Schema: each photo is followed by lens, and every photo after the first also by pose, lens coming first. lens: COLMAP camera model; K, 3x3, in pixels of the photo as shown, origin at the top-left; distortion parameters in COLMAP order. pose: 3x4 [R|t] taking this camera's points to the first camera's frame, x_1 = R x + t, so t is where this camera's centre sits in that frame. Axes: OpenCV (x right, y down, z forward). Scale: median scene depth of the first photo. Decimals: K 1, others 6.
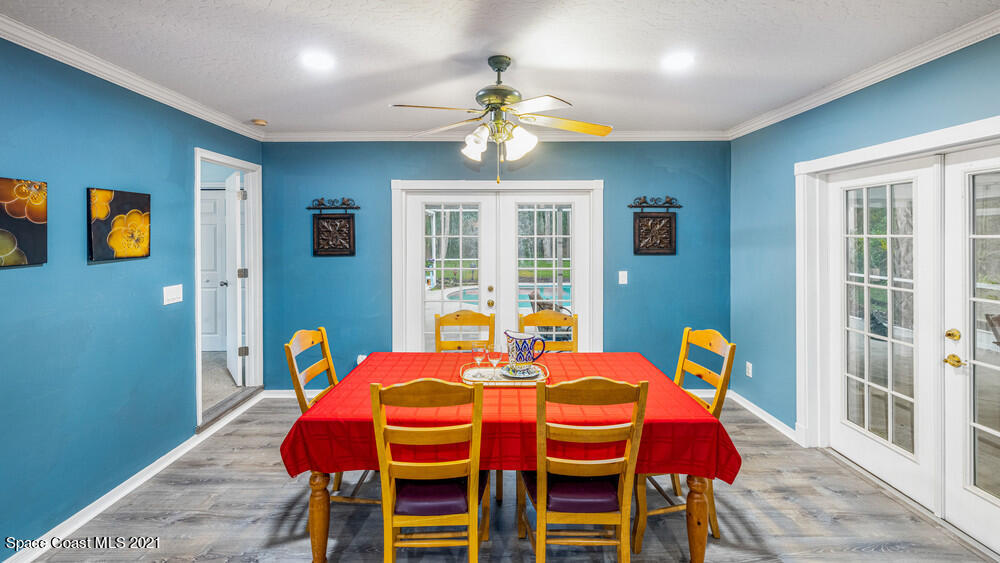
lens RADIAL K [[427.5, 0, 490.2], [0, 427.5, 237.8], [0, 0, 1]] dist [-0.001775, -0.000155]
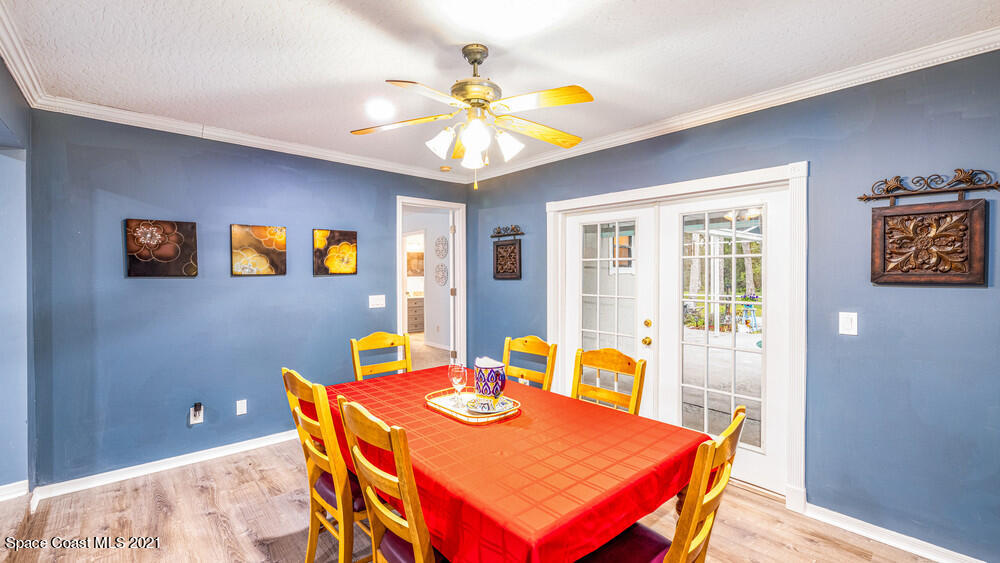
lens RADIAL K [[427.5, 0, 499.8], [0, 427.5, 278.5], [0, 0, 1]] dist [-0.001775, -0.000155]
pose [[0.665885, 0.011547, -0.745965, 0.432285], [-0.004507, 0.999924, 0.011455, 0.027999], [0.746041, -0.004266, 0.665886, 0.265266]]
